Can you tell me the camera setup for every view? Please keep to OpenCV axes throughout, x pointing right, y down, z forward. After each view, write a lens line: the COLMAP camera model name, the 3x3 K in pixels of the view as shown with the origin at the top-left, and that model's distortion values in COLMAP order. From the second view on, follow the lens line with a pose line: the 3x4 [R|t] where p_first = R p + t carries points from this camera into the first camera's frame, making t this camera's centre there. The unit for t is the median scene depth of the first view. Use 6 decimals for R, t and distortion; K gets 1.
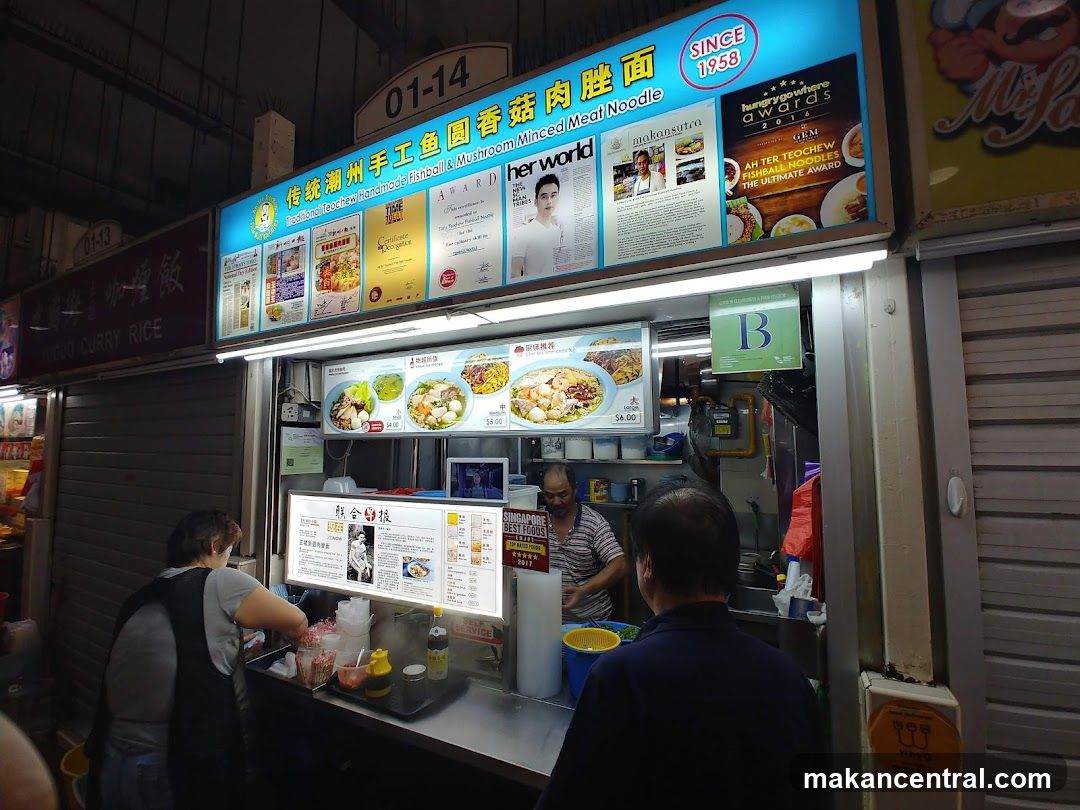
lens RADIAL K [[469.7, 0, 523.0], [0, 469.7, 416.0], [0, 0, 1]] dist [-0.023228, 0.001324]
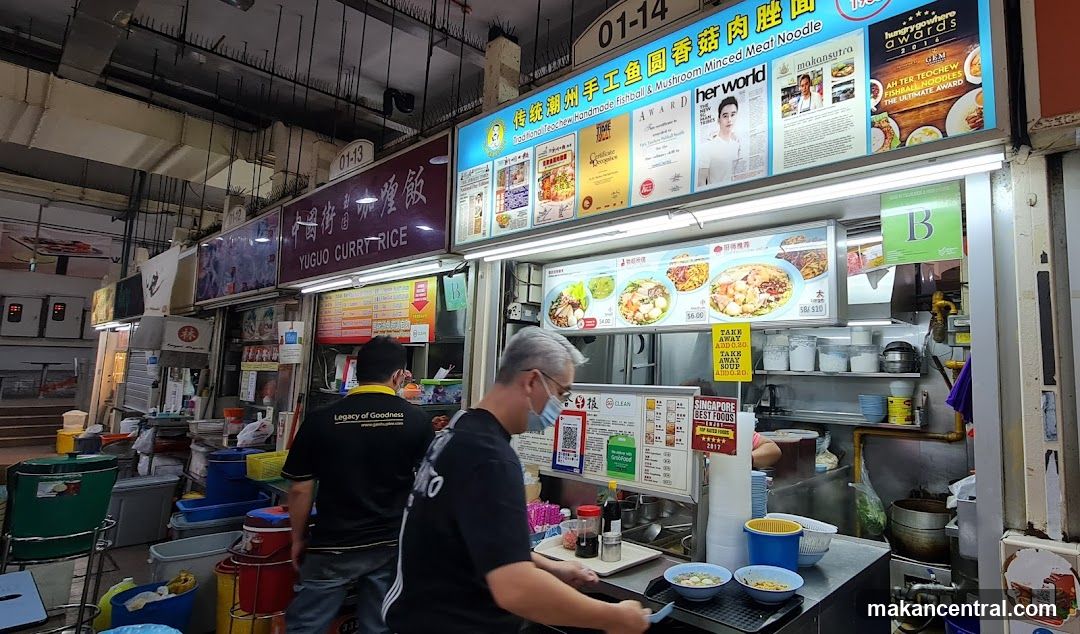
lens RADIAL K [[553.1, 0, 679.6], [0, 553.1, 310.1], [0, 0, 1]] dist [-0.000609, 0.001578]
pose [[0.986406, -0.001171, -0.164323, 0.128245], [-0.005132, 0.999267, -0.037933, 0.052158], [0.164247, 0.038261, 0.985677, -0.285815]]
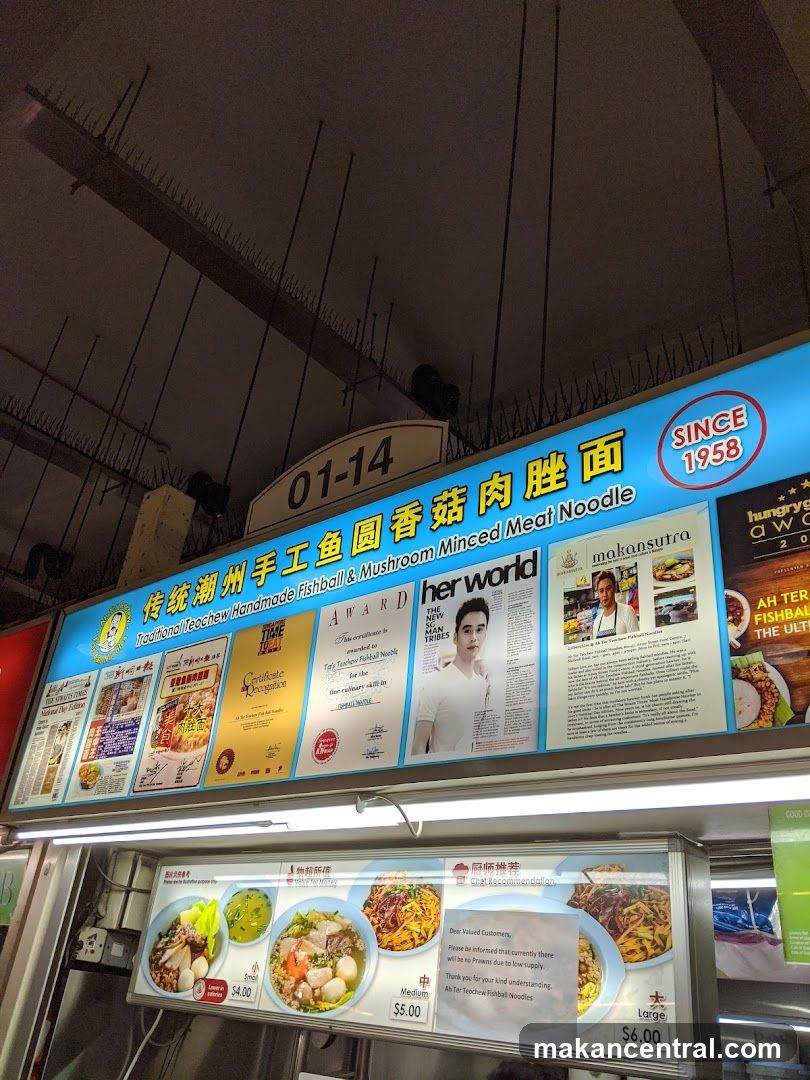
lens RADIAL K [[856.0, 0, 400.0], [0, 856.0, 539.3], [0, 0, 1]] dist [0.088987, -0.178001]
pose [[0.969627, -0.012254, -0.244282, 0.200096], [-0.096378, 0.898796, -0.427641, -0.054708], [0.224800, 0.438196, 0.870316, -0.087778]]
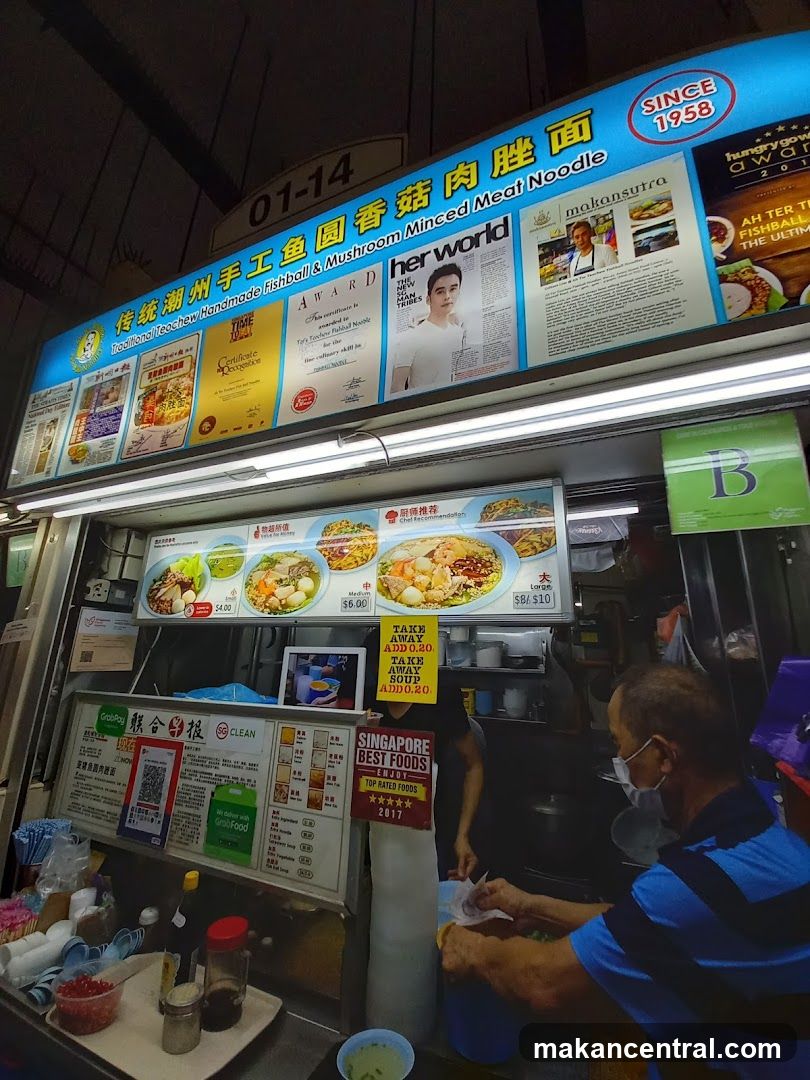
lens RADIAL K [[425.2, 0, 410.8], [0, 425.2, 542.6], [0, 0, 1]] dist [0.005311, -0.007134]
pose [[0.996747, 0.044823, 0.066986, -0.024095], [-0.031594, 0.981873, -0.186888, 0.044736], [-0.074149, 0.184163, 0.980095, 0.334638]]
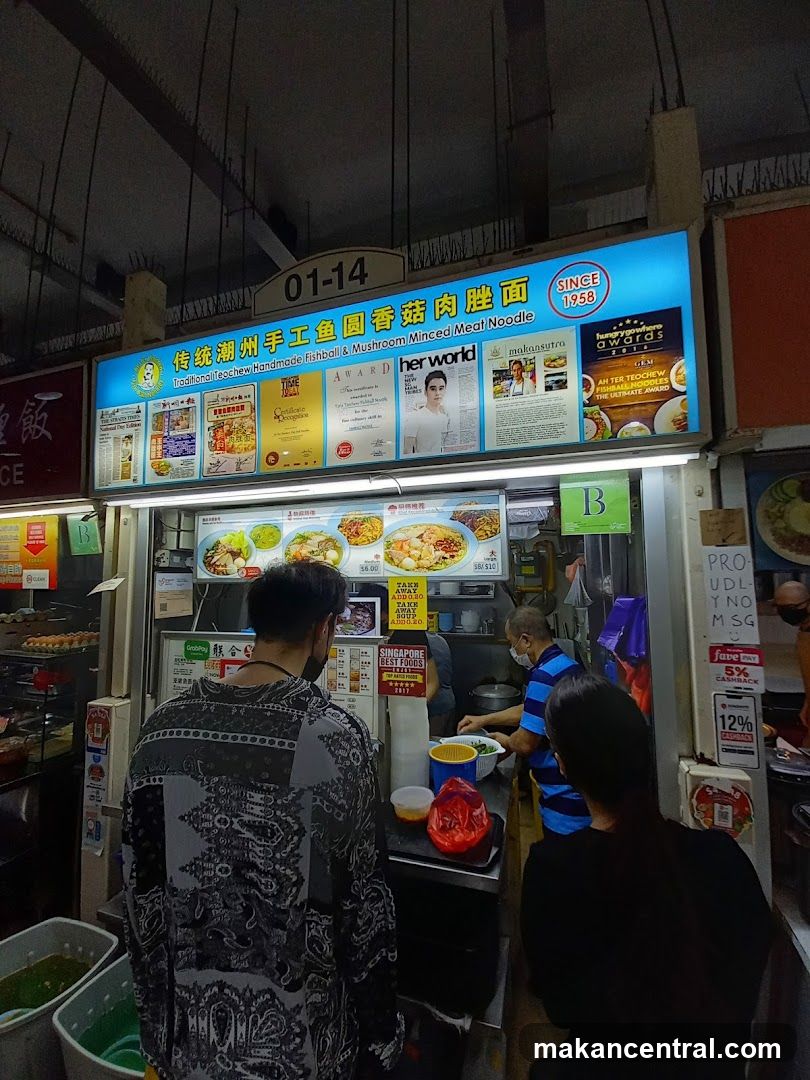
lens RADIAL K [[425.2, 0, 408.2], [0, 425.2, 545.8], [0, 0, 1]] dist [0.005311, -0.007134]
pose [[0.985564, 0.002460, 0.169288, -0.166339], [-0.001641, 0.999986, -0.004982, -0.047016], [-0.169298, 0.004632, 0.985554, -0.057725]]
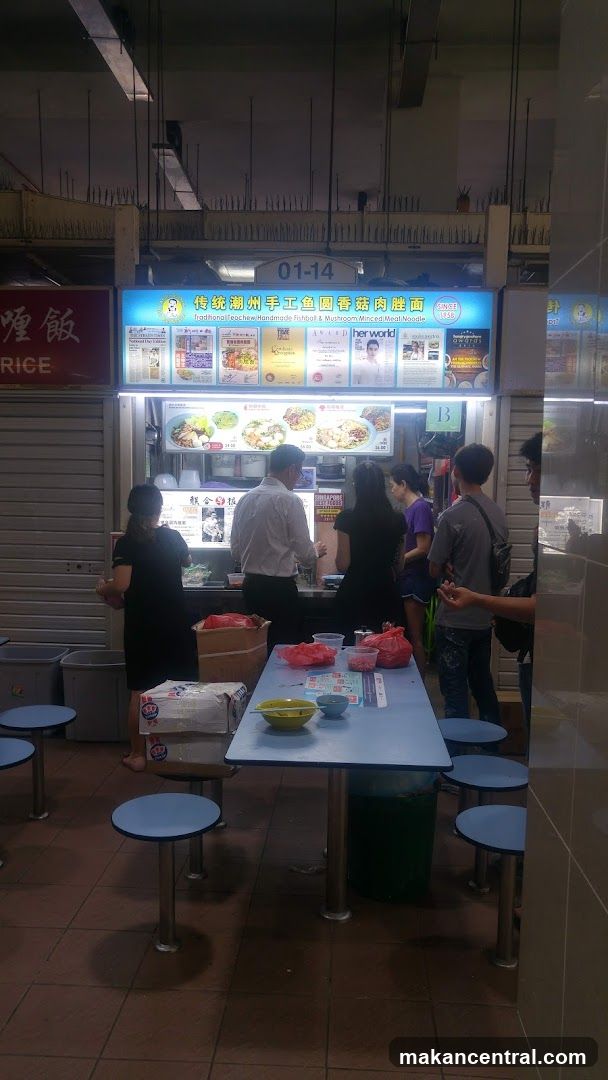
lens RADIAL K [[770.3, 0, 290.6], [0, 770.3, 567.3], [0, 0, 1]] dist [0.000617, -0.012984]
pose [[0.906371, -0.037279, 0.420835, -1.562798], [-0.042754, 0.982892, 0.179149, -0.068094], [-0.420314, -0.180368, 0.889271, -1.907778]]
